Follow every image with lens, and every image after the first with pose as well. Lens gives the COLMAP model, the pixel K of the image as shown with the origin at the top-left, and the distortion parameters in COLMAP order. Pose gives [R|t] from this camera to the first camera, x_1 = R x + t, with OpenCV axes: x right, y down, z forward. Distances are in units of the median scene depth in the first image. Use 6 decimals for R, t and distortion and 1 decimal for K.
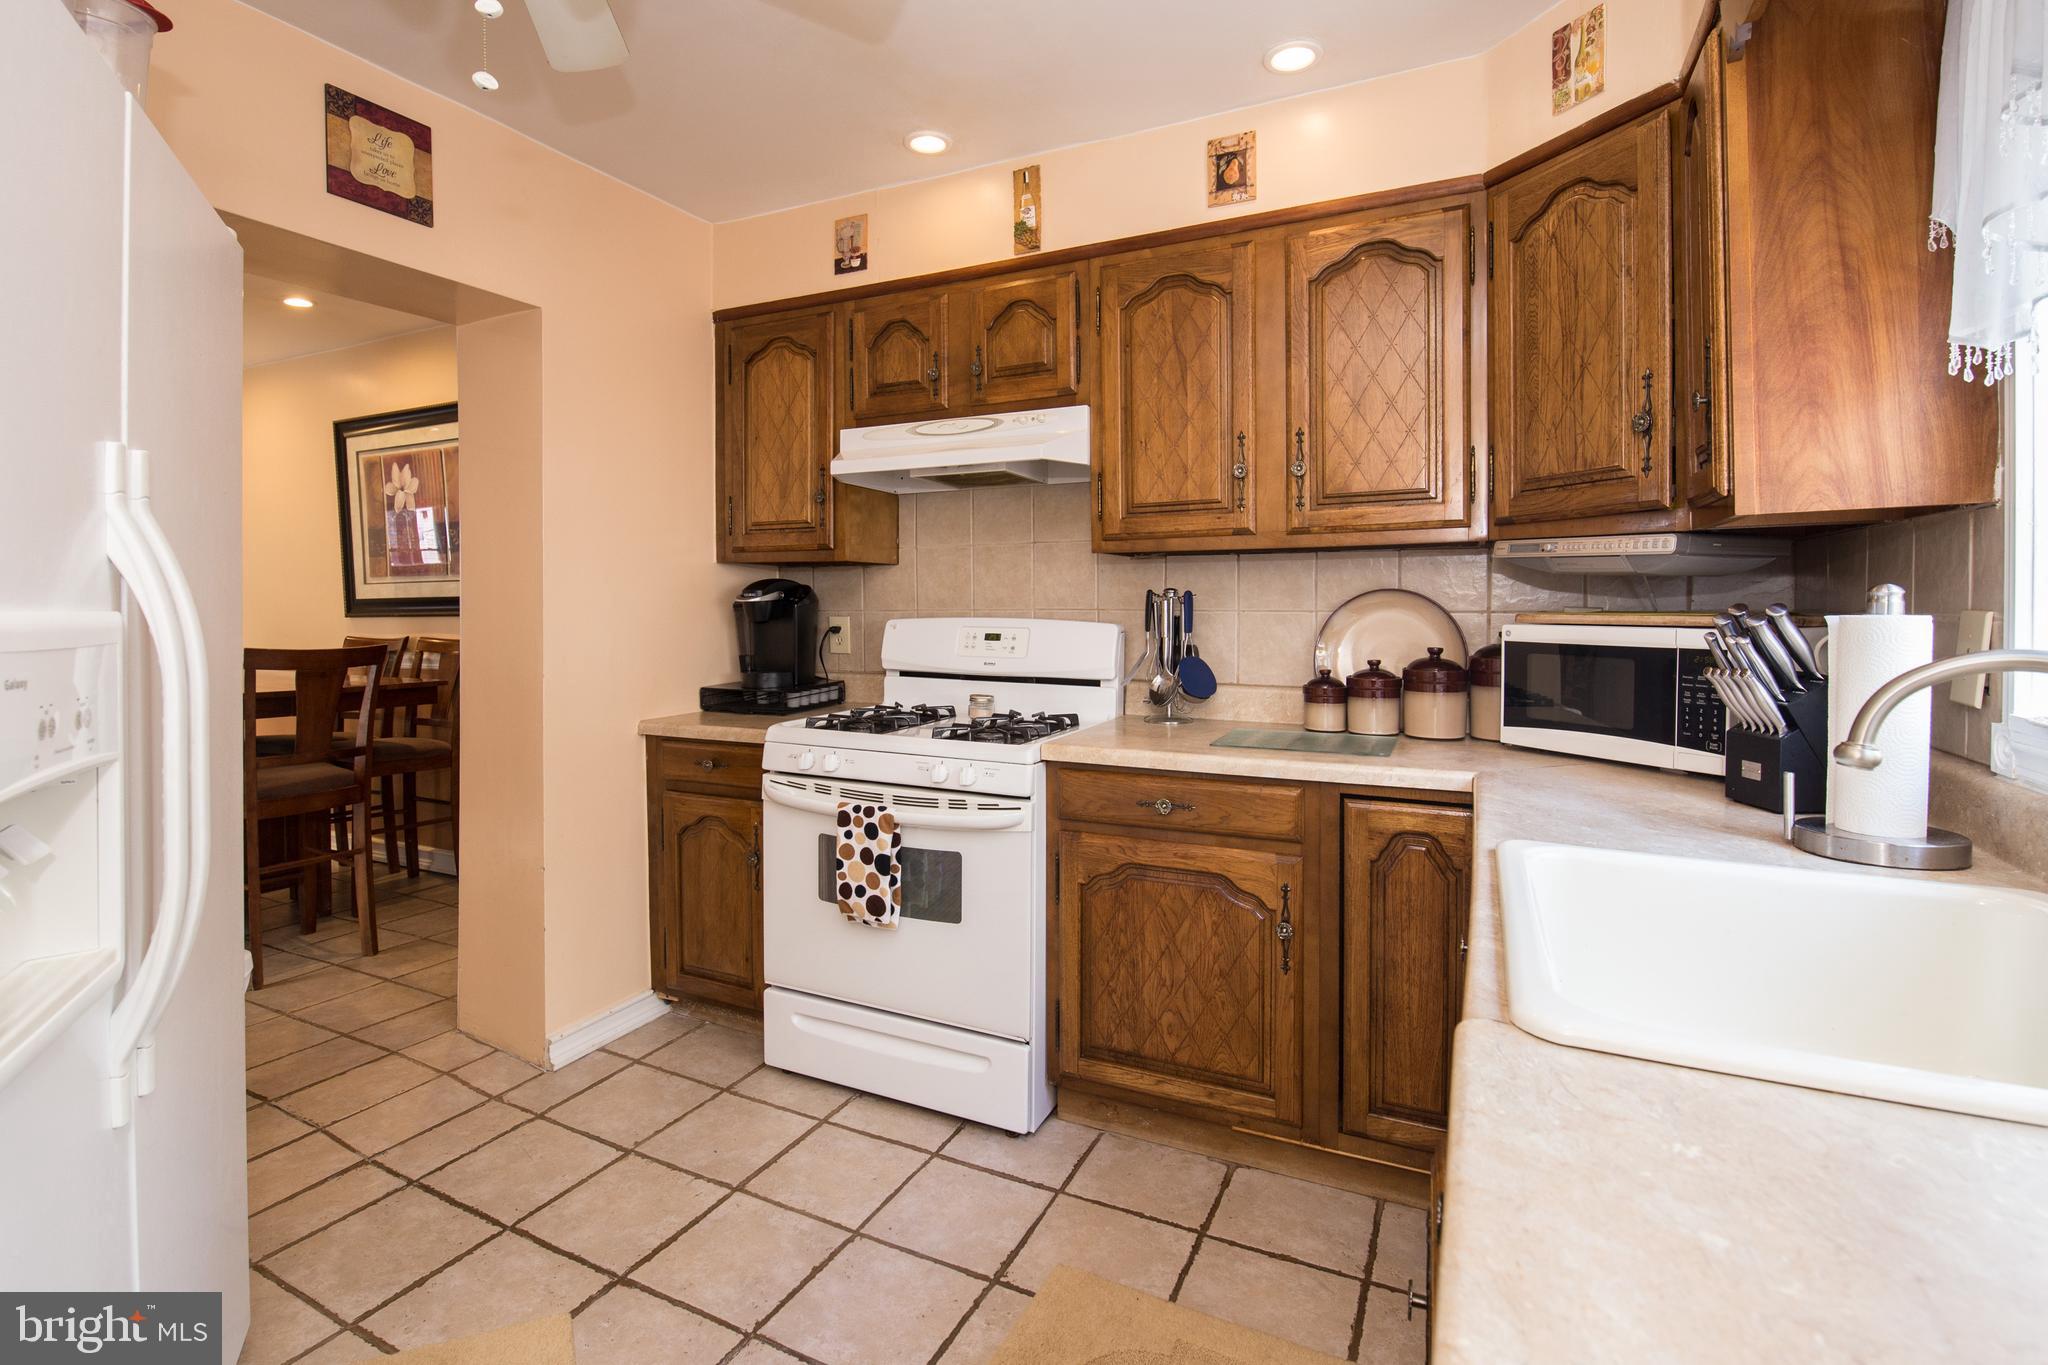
lens RADIAL K [[976.1, 0, 995.1], [0, 976.1, 626.6], [0, 0, 1]] dist [-0.000797, -0.011667]
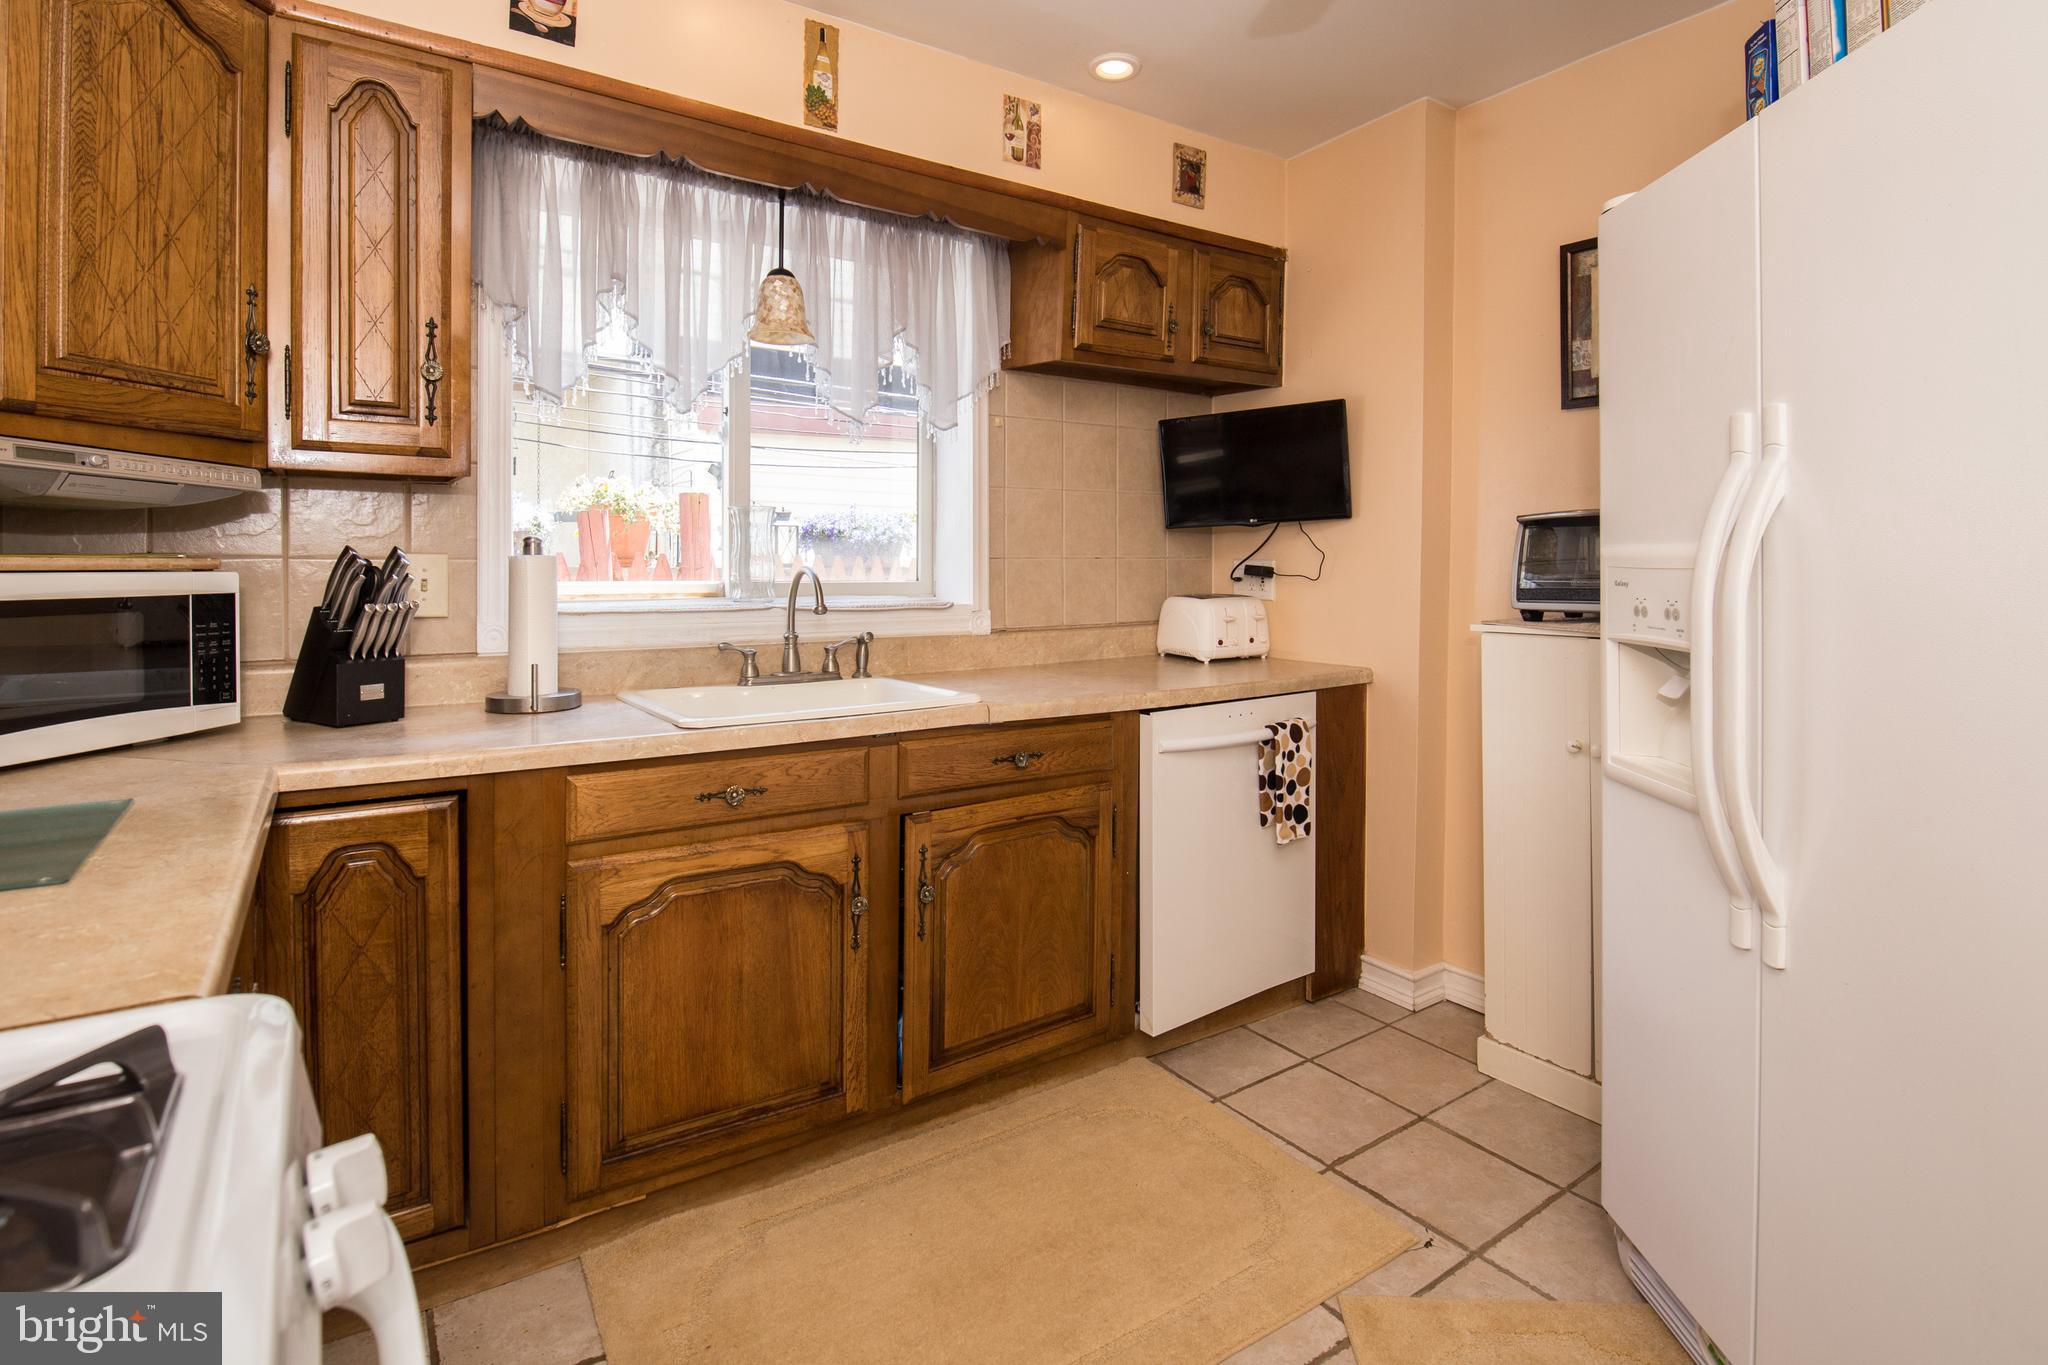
lens RADIAL K [[993.0, 0, 1006.9], [0, 993.0, 578.6], [0, 0, 1]] dist [-0.000182, -0.012594]
pose [[-0.866823, -0.006290, 0.498577, -0.308208], [0.014176, 0.999205, 0.037253, -0.012010], [-0.498415, 0.039360, -0.866045, 1.128575]]
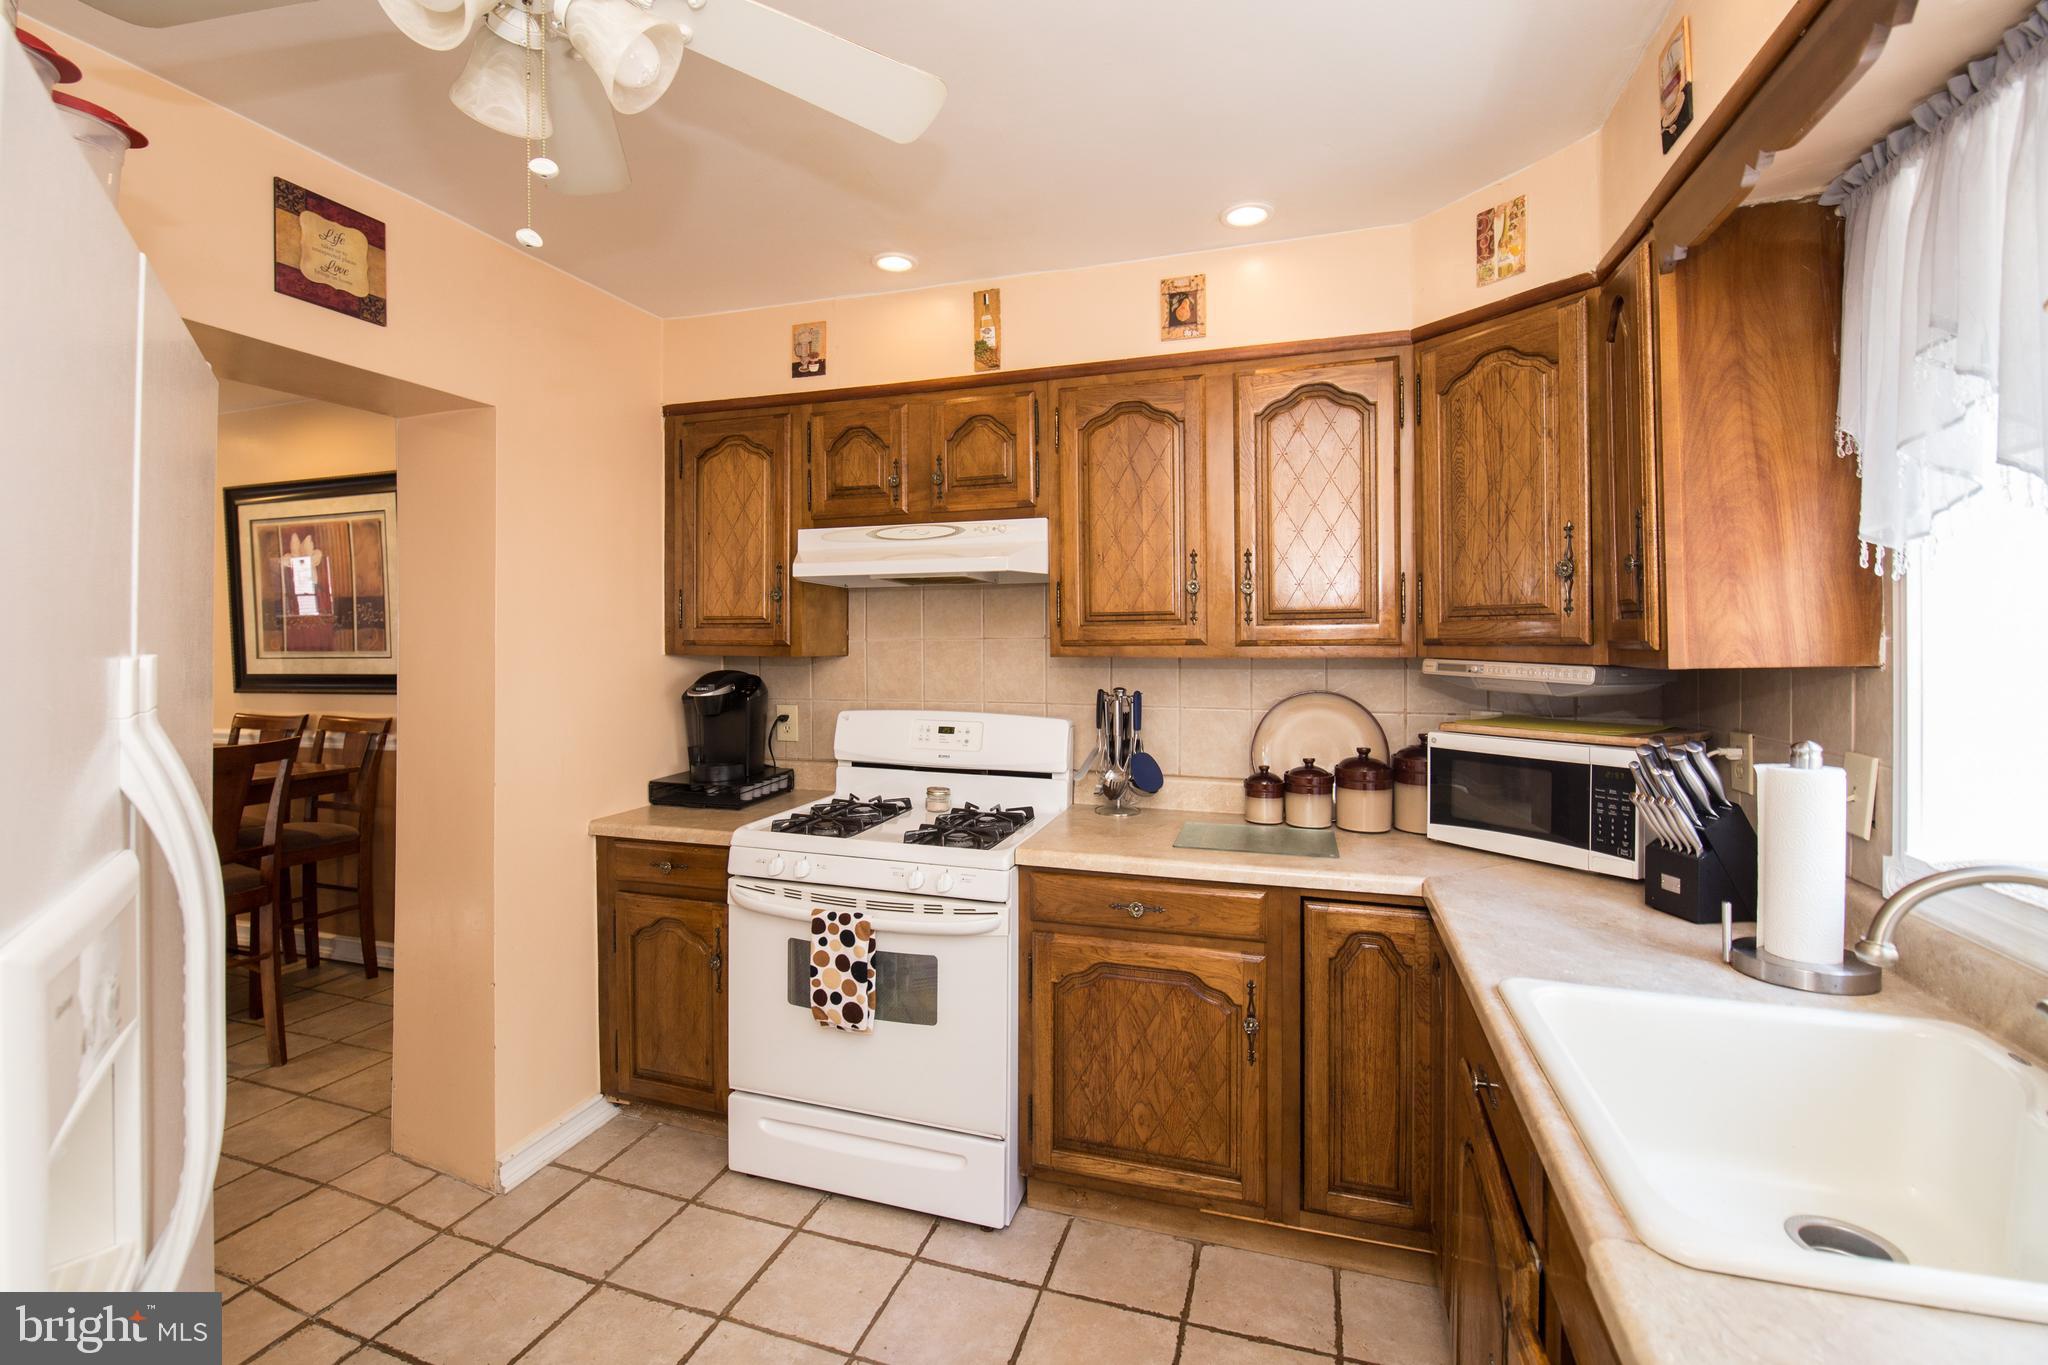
lens RADIAL K [[912.4, 0, 1000.2], [0, 912.4, 645.2], [0, 0, 1]] dist [-0.000300, -0.012083]
pose [[0.989992, 0.000253, 0.141124, -0.105876], [0.002267, 0.999841, -0.017689, -0.079901], [-0.141106, 0.017832, 0.989834, 0.033996]]
